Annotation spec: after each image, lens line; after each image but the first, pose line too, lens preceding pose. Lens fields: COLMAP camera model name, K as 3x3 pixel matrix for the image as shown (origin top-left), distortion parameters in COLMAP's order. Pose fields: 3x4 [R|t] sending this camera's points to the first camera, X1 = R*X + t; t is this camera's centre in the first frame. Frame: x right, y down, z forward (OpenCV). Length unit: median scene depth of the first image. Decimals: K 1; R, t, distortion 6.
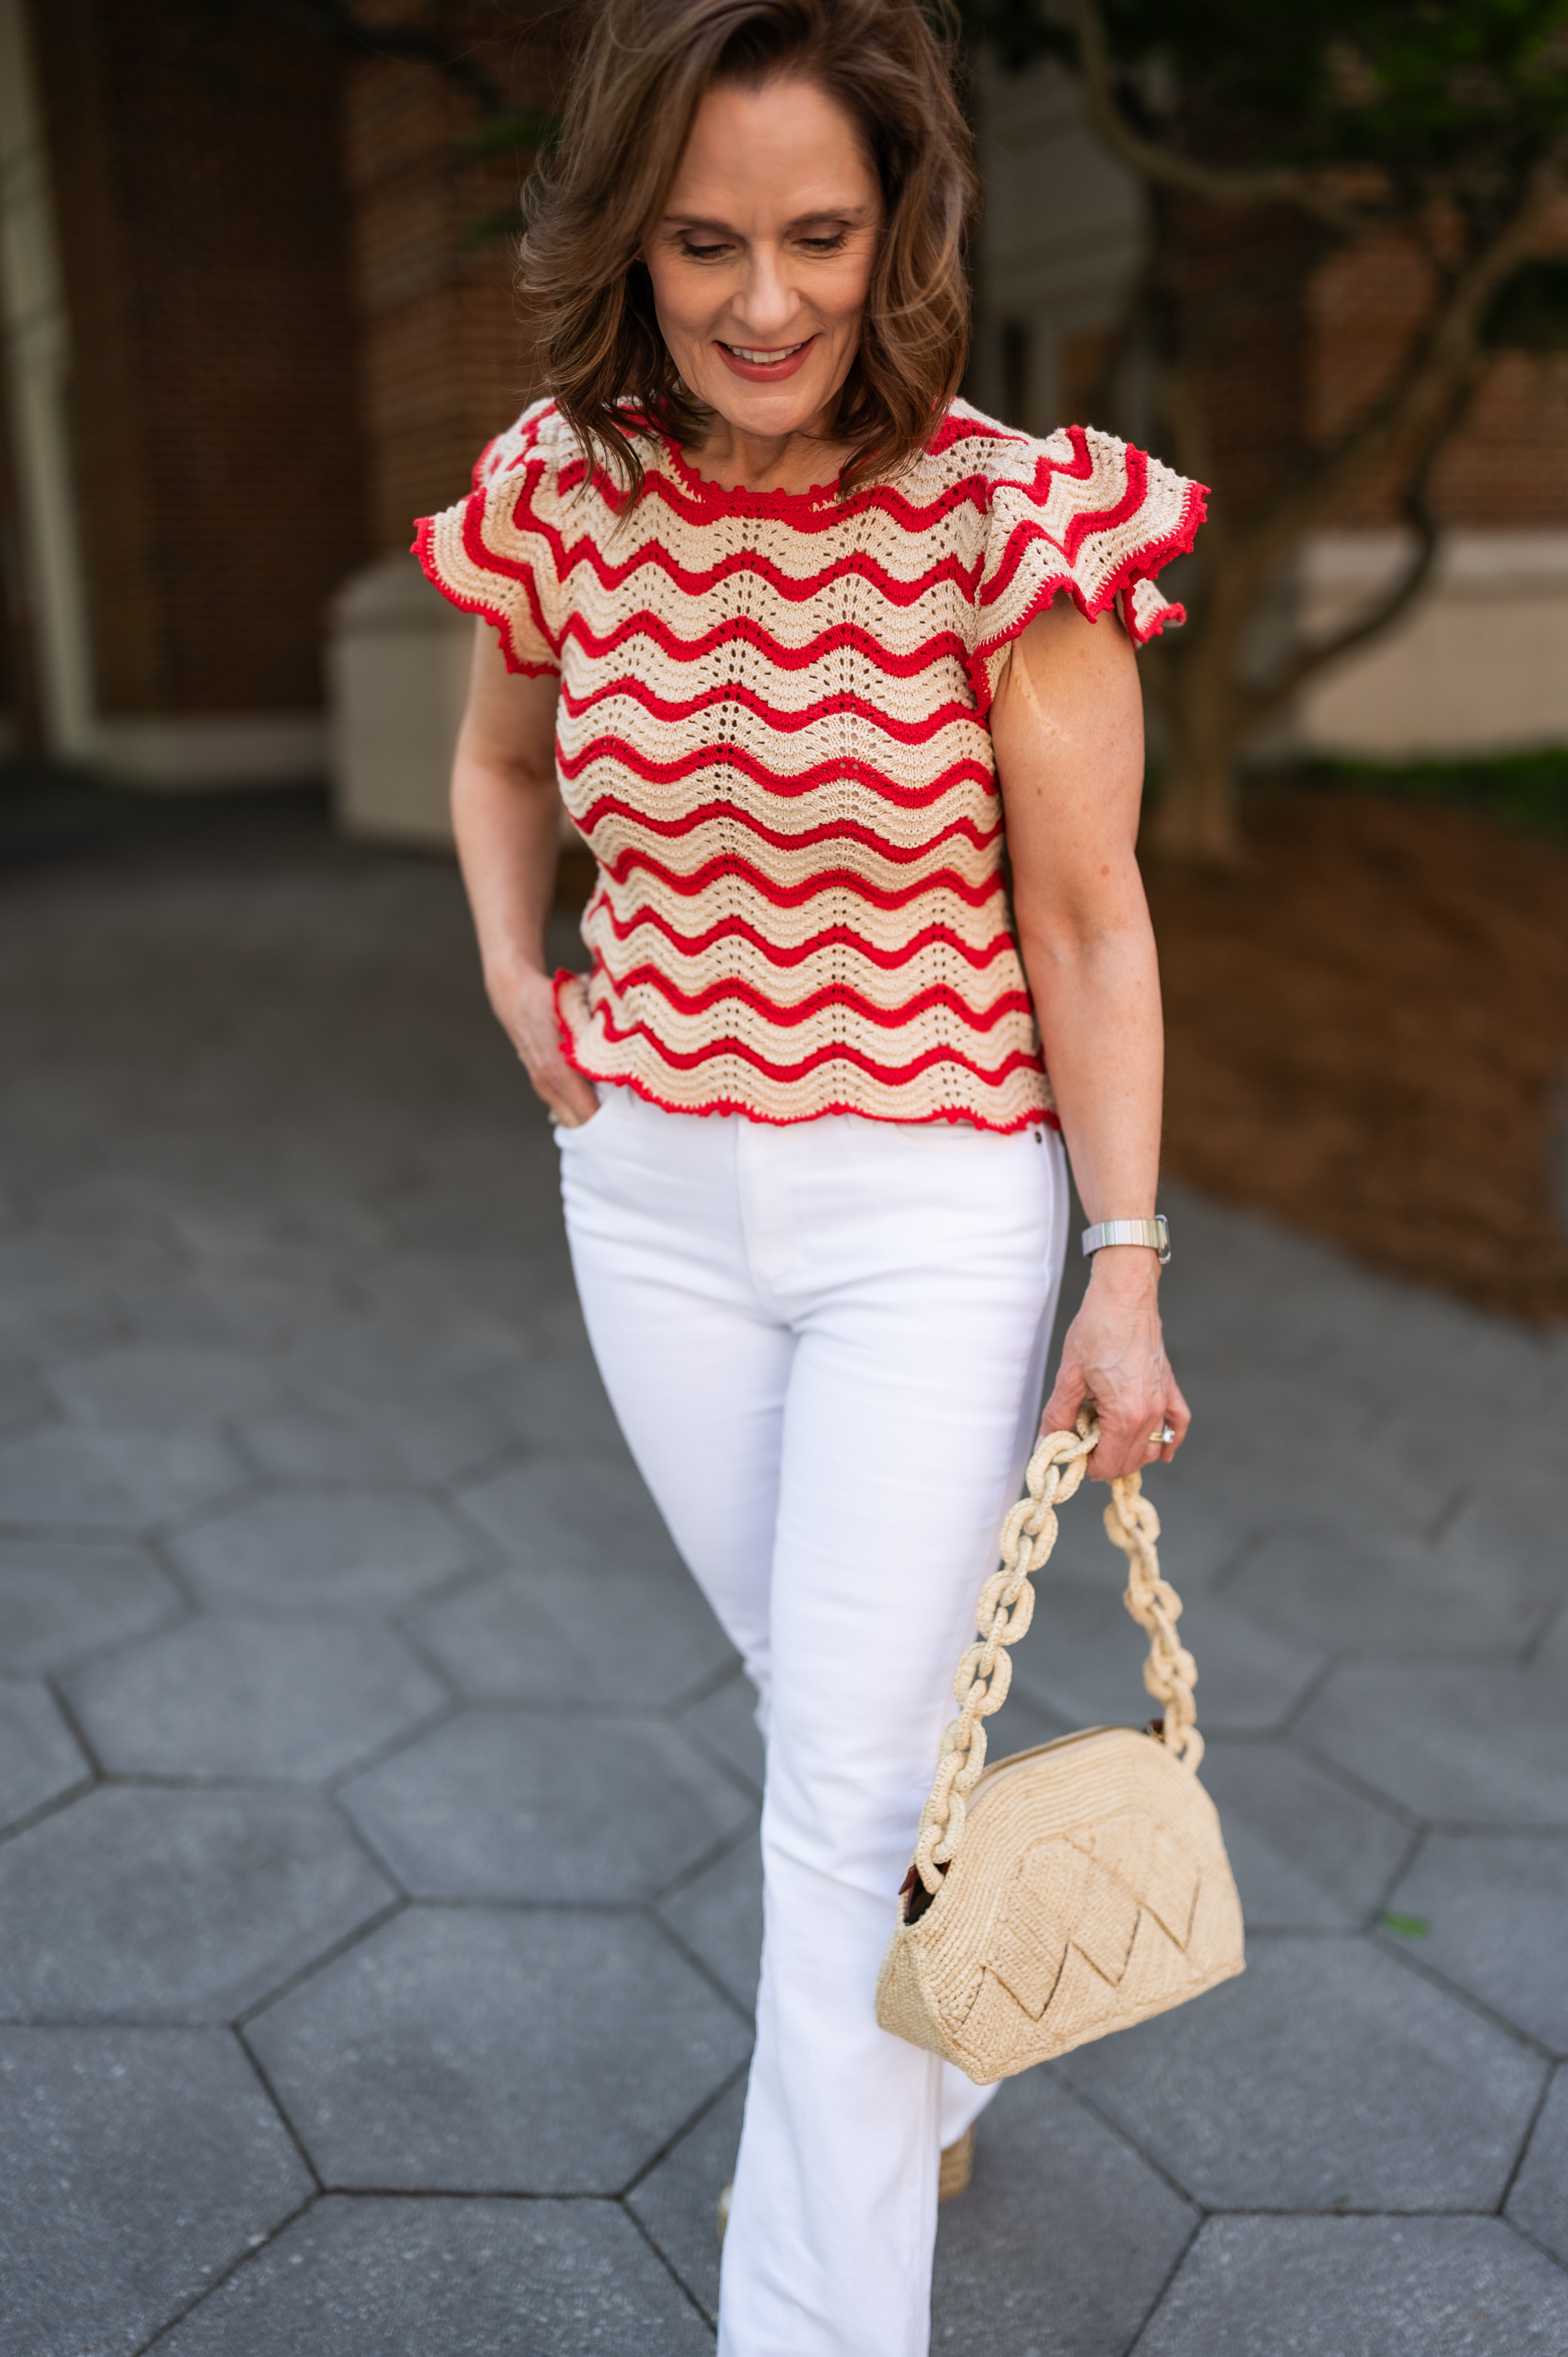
lens RADIAL K [[2208.2, 0, 778.5], [0, 2208.2, 1187.8], [0, 0, 1]] dist [0.001976, 0.000000]
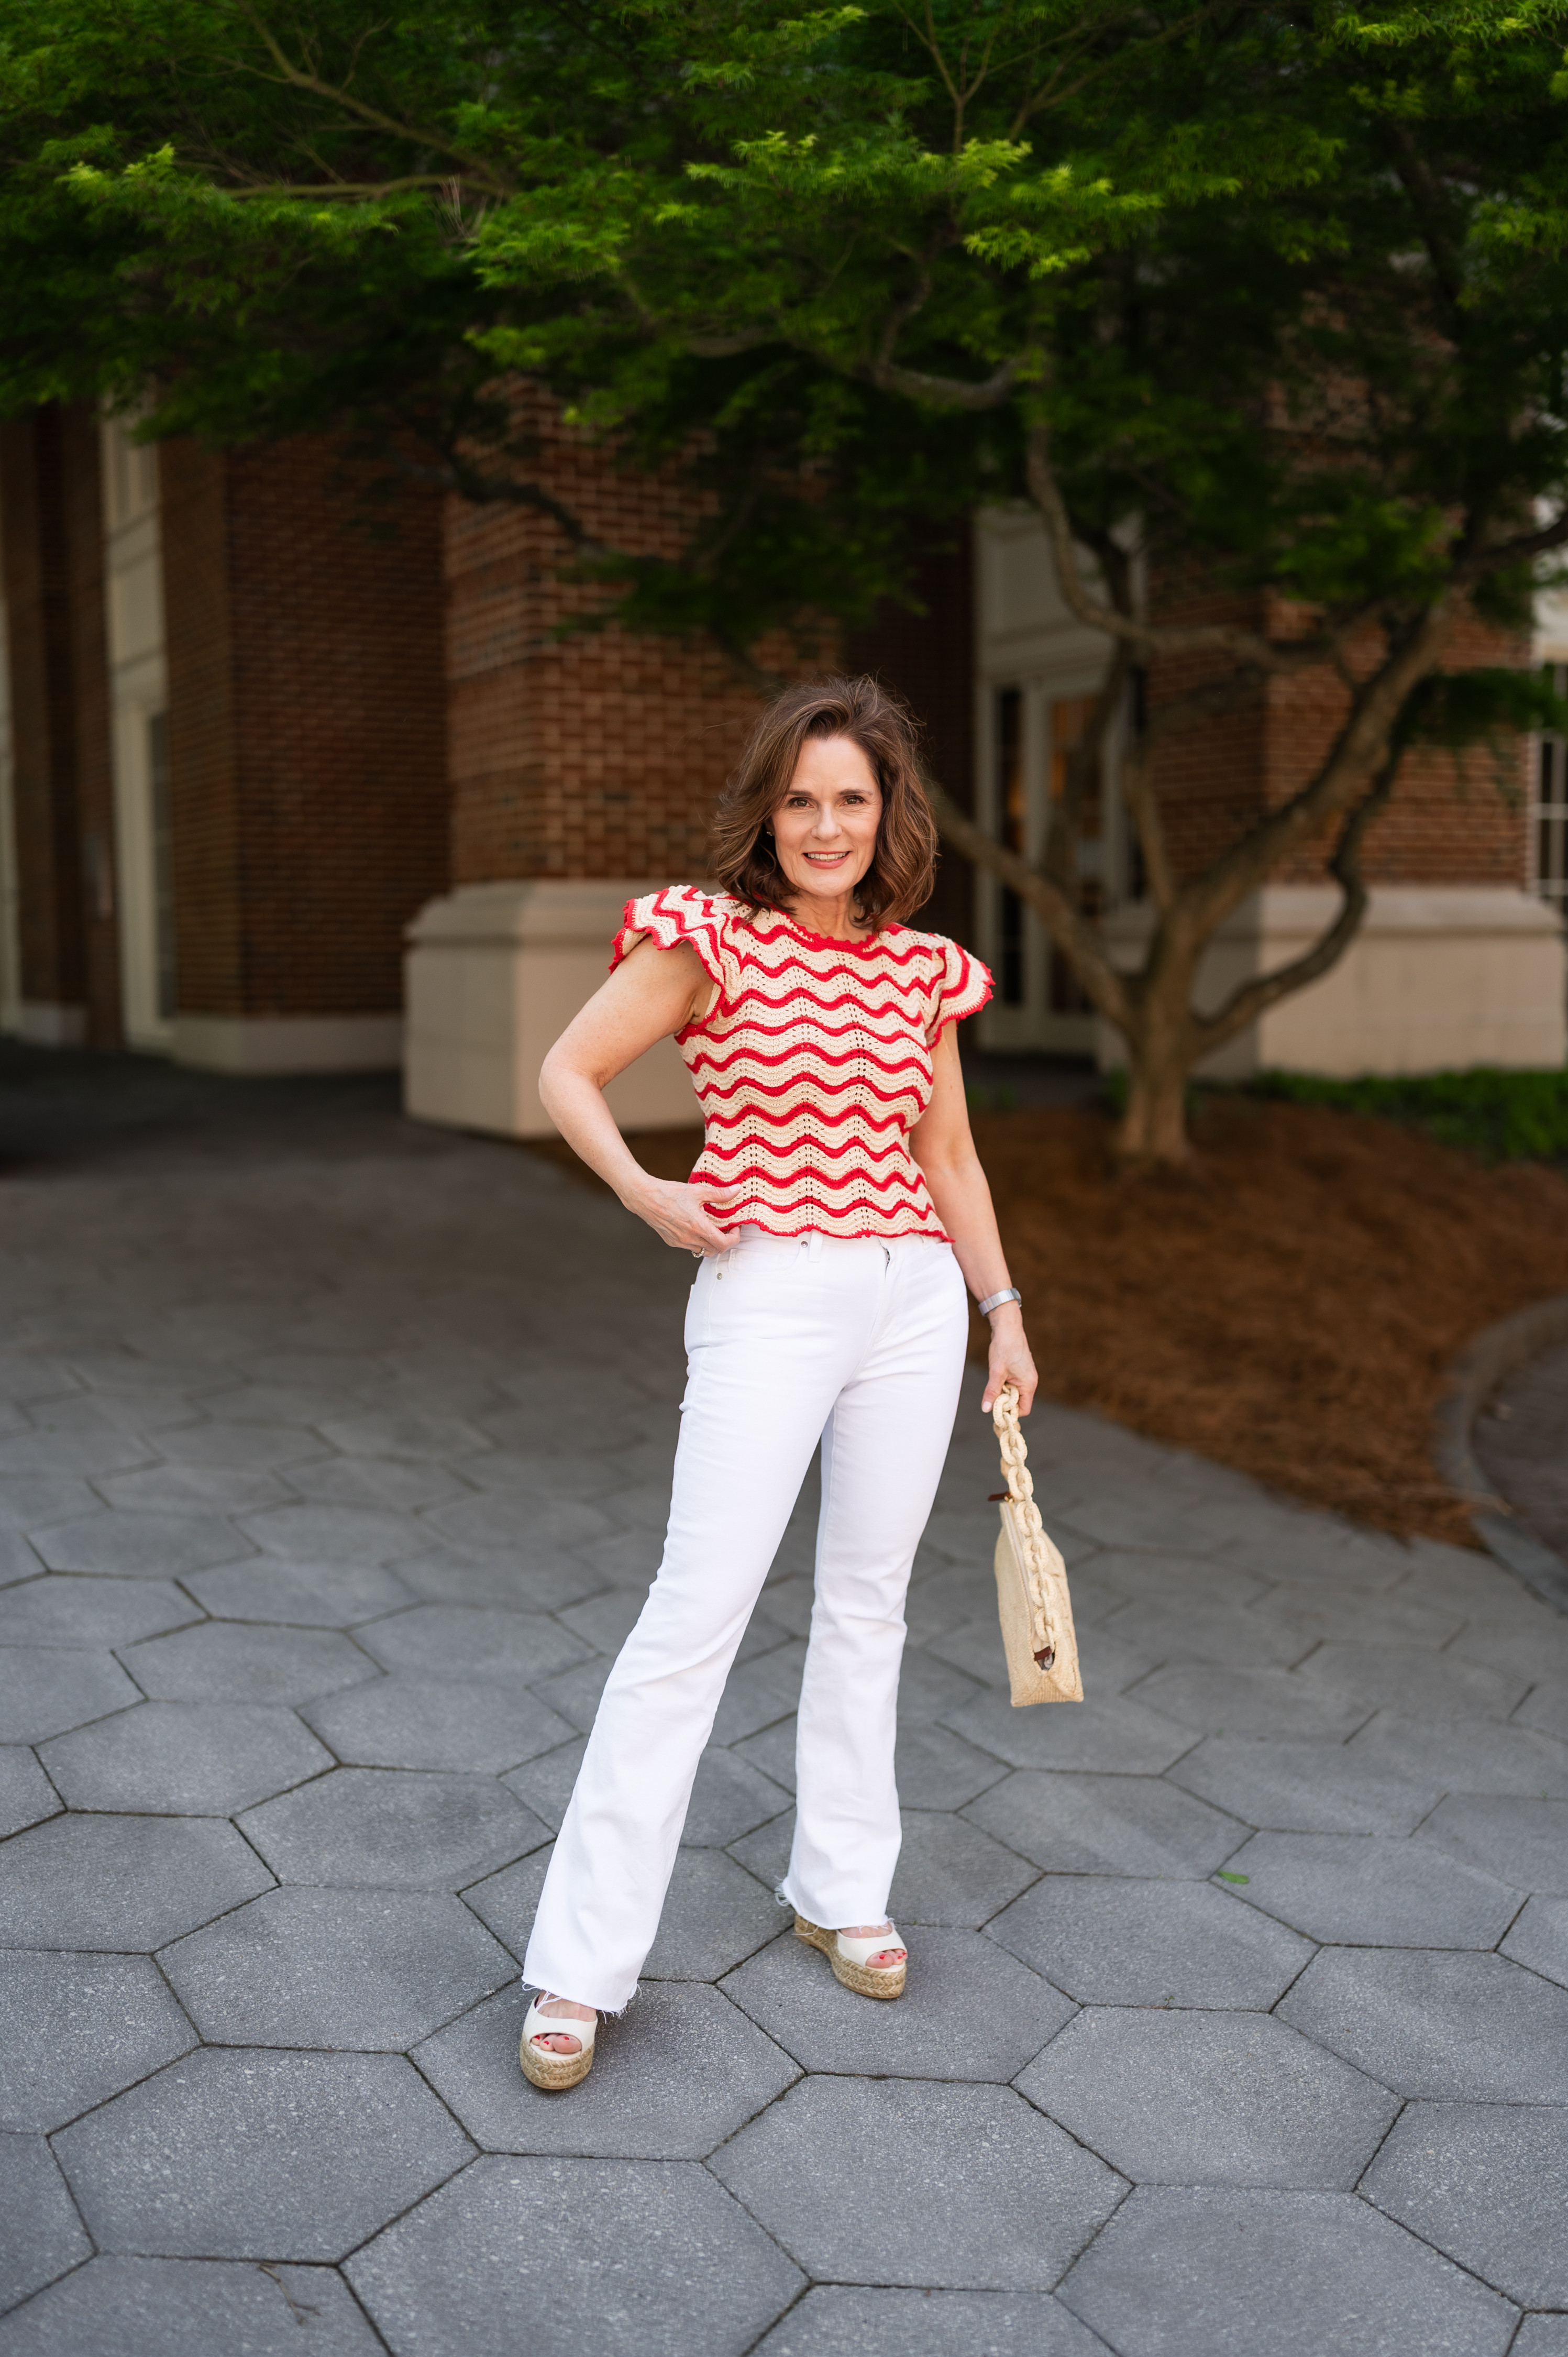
lens RADIAL K [[2208.2, 0, 781.4], [0, 2208.2, 1173.2], [0, 0, 1]] dist [0.001976, 0.000000]
pose [[0.999646, 0.026474, 0.002818, -0.027424], [-0.025831, 0.990078, -0.138124, 0.063915], [-0.006446, 0.138002, 0.990411, -0.416457]]
